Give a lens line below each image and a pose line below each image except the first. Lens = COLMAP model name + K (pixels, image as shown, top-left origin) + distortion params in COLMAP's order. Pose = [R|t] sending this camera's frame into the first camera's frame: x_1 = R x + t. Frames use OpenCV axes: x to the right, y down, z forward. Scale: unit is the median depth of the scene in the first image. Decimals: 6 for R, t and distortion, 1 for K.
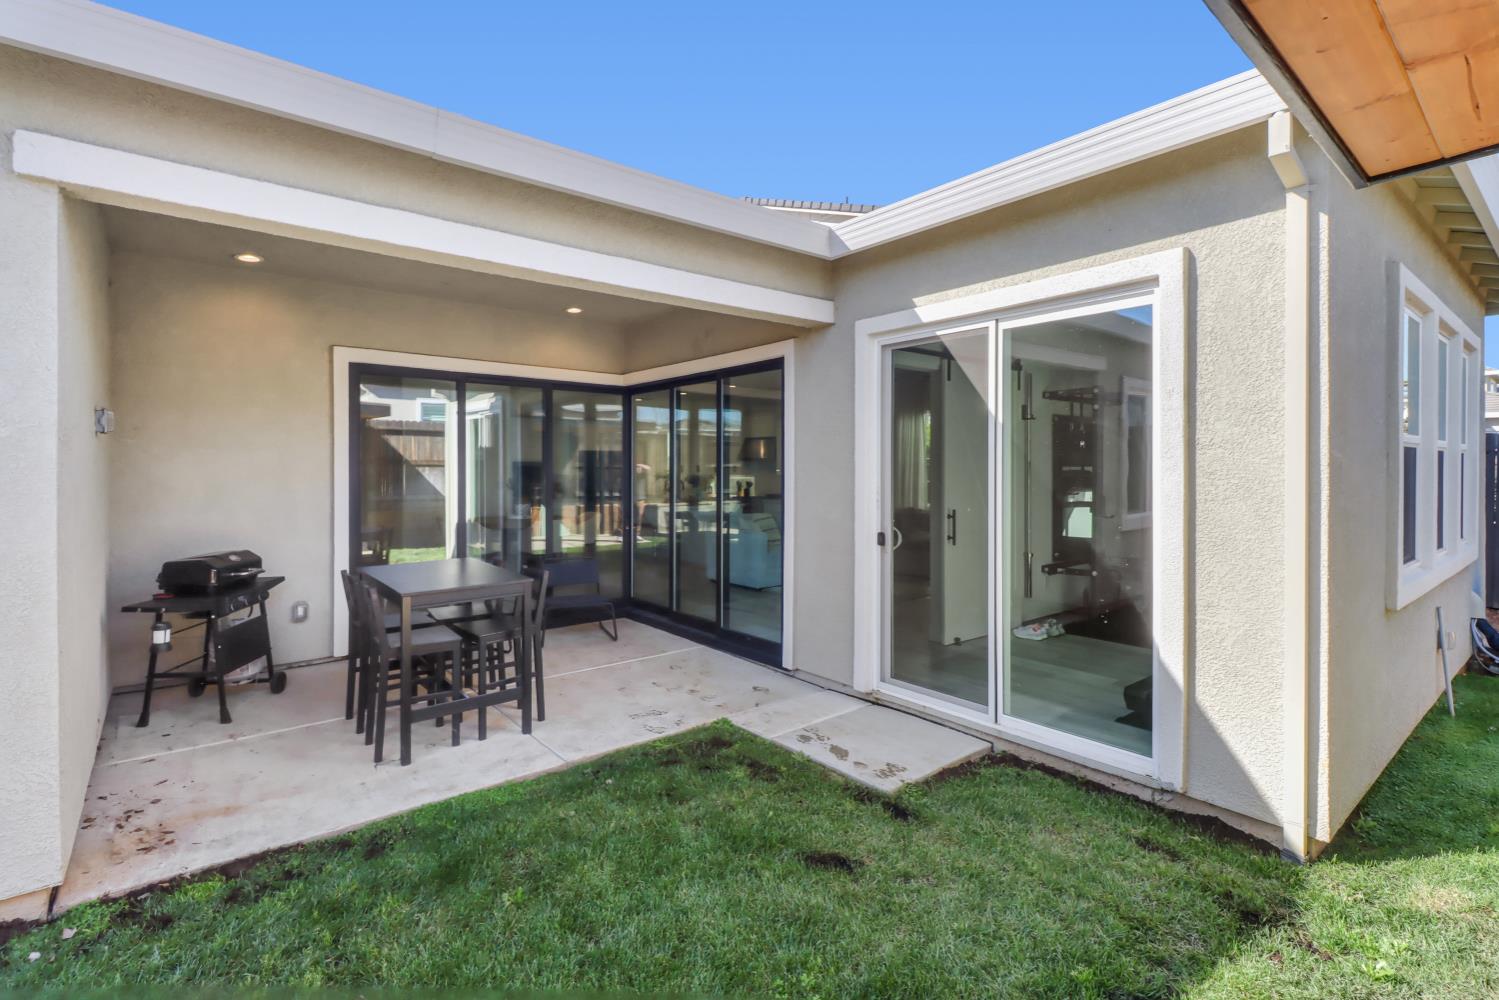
lens RADIAL K [[706.8, 0, 756.5], [0, 706.8, 474.5], [0, 0, 1]] dist [0.018321, -0.013735]
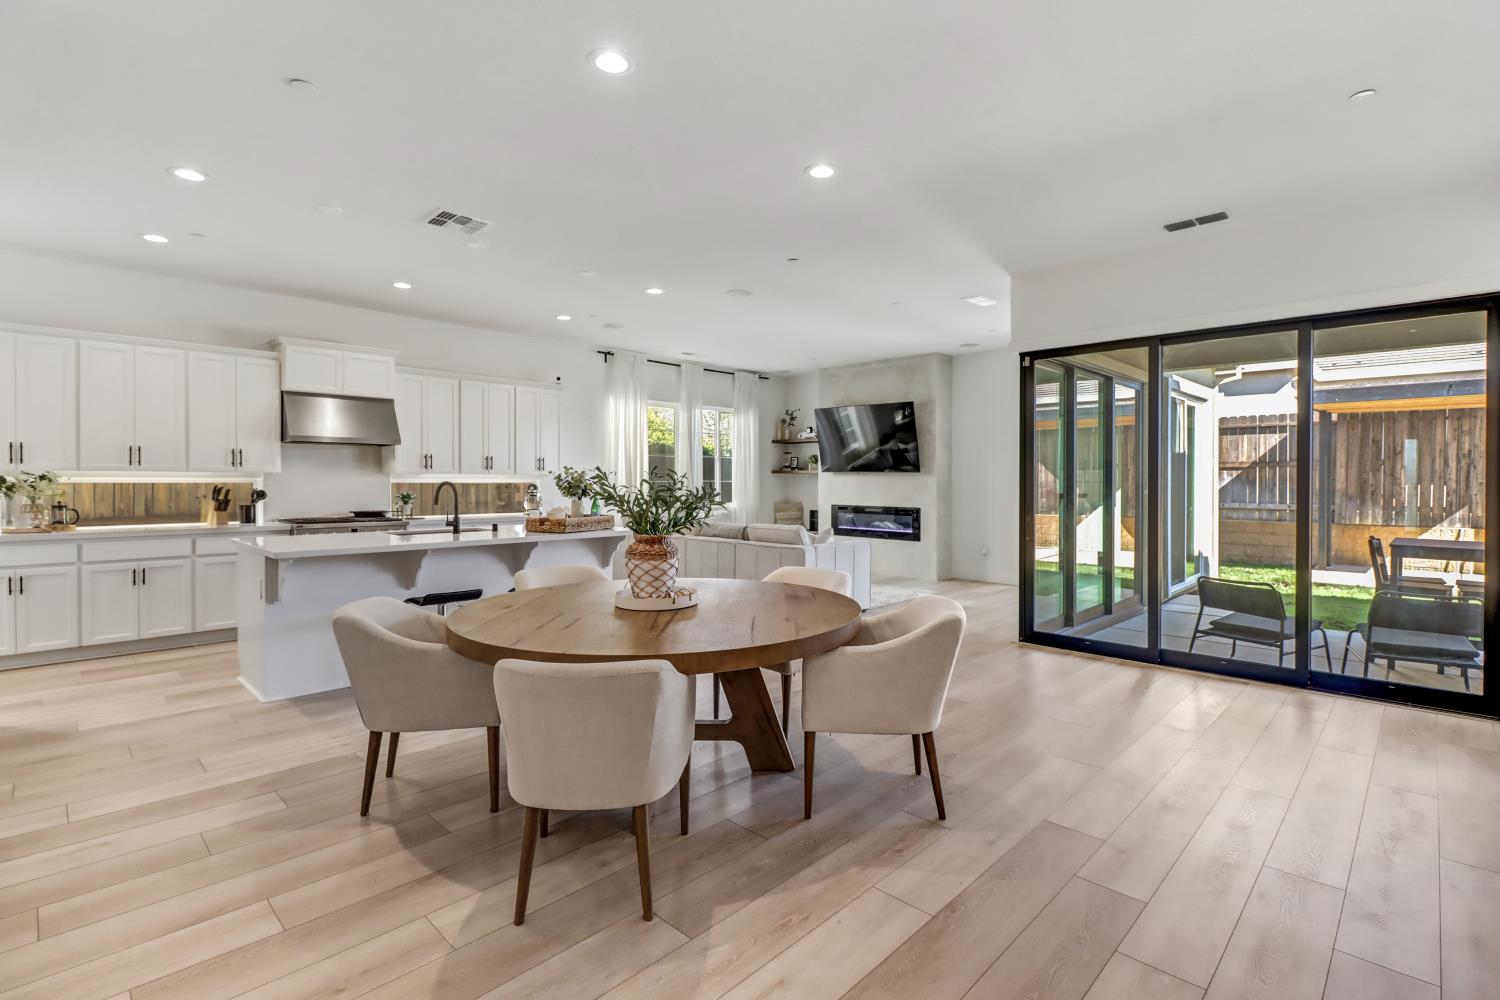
lens RADIAL K [[695.5, 0, 762.0], [0, 695.5, 486.0], [0, 0, 1]] dist [0.018683, -0.013821]
pose [[-0.117535, -0.007510, 0.993040, -1.642158], [0.006262, 0.999946, 0.008303, 0.024338], [-0.993049, 0.007195, -0.117482, 2.550735]]
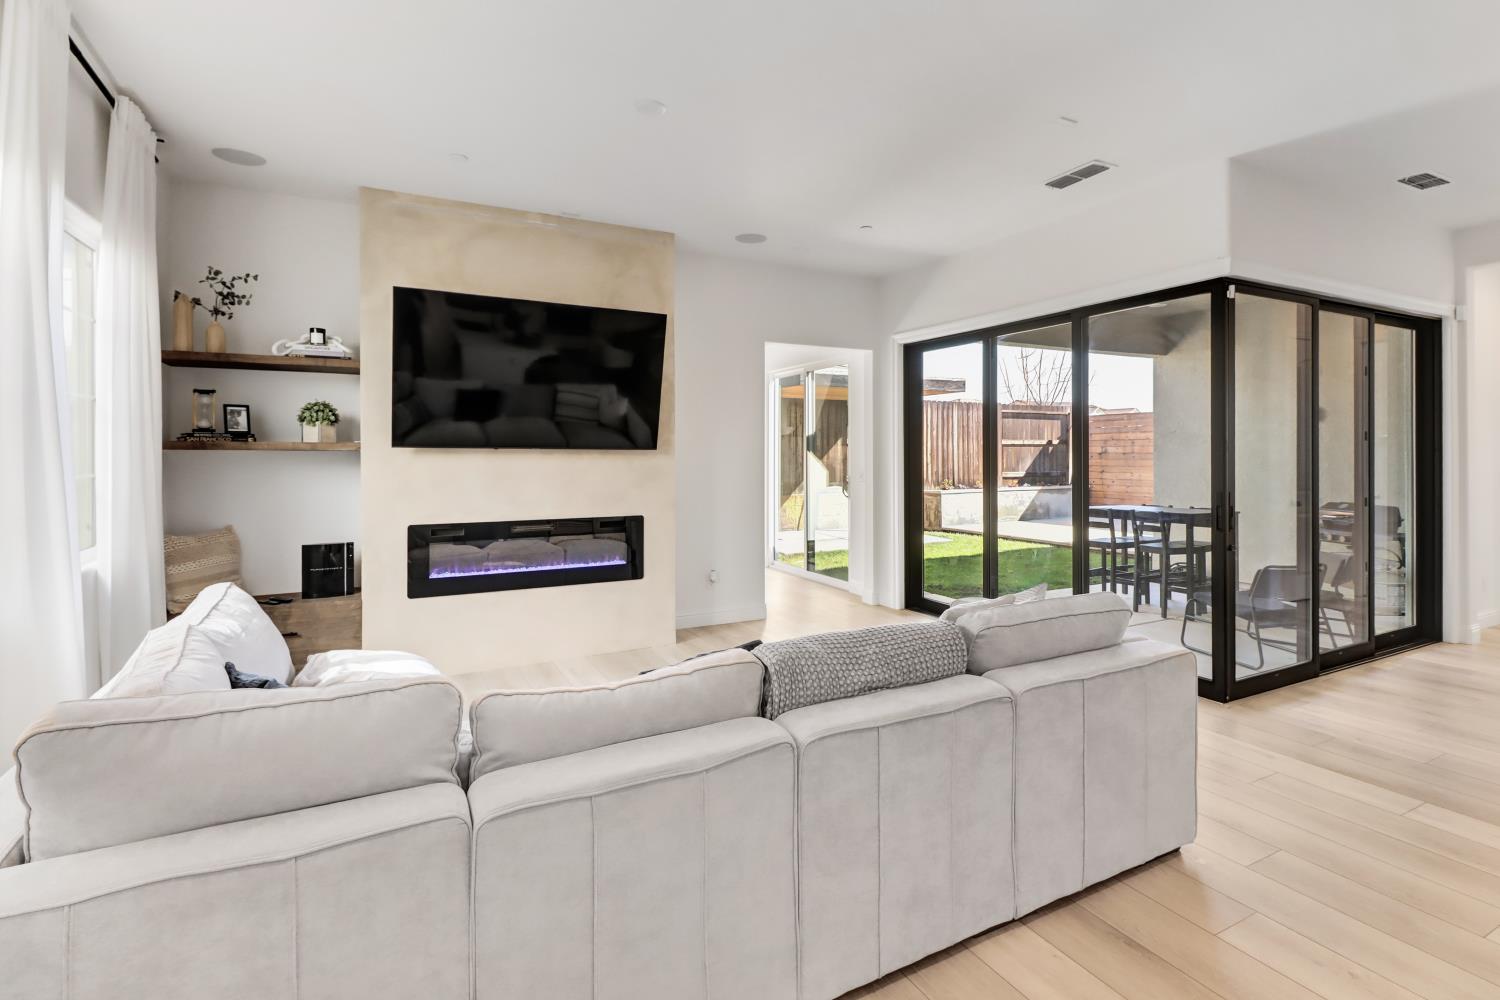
lens RADIAL K [[715.2, 0, 763.6], [0, 715.2, 454.6], [0, 0, 1]] dist [0.017514, -0.013838]
pose [[-0.979831, 0.003991, 0.199788, 0.075627], [0.006141, 0.999930, 0.010141, 0.000545], [-0.199734, 0.011163, -0.979787, 2.948825]]
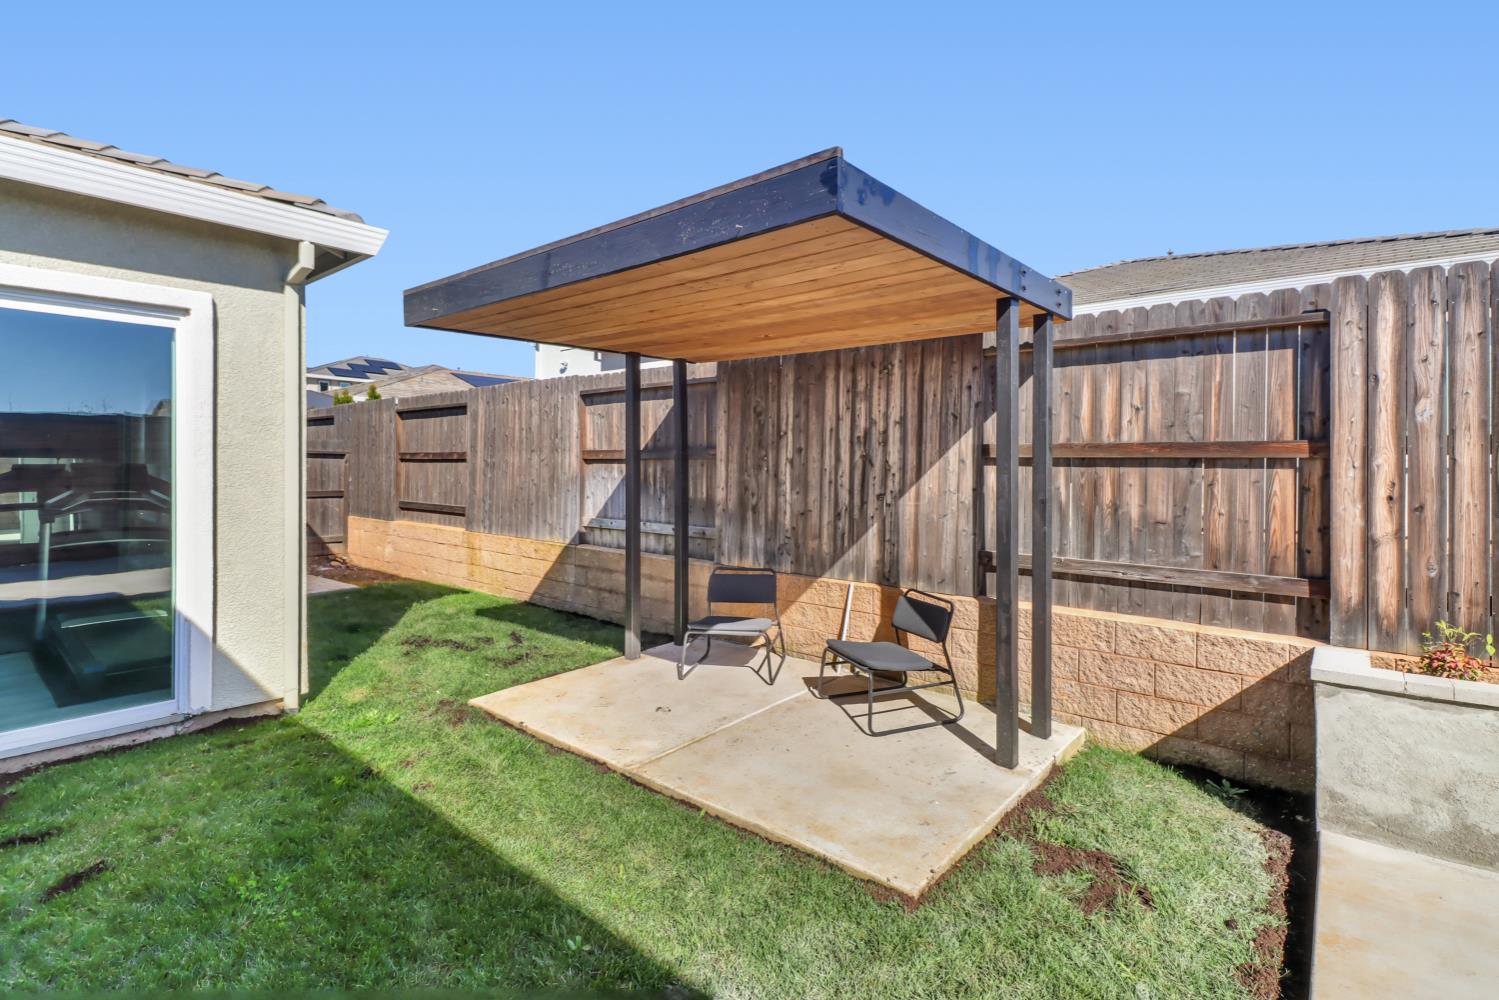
lens RADIAL K [[707.4, 0, 749.8], [0, 707.4, 465.7], [0, 0, 1]] dist [0.019618, -0.014762]
pose [[-0.175429, -0.000514, 0.984492, -0.701045], [0.000983, 0.999999, 0.000697, -0.002254], [-0.984492, 0.001090, -0.175428, 0.203156]]
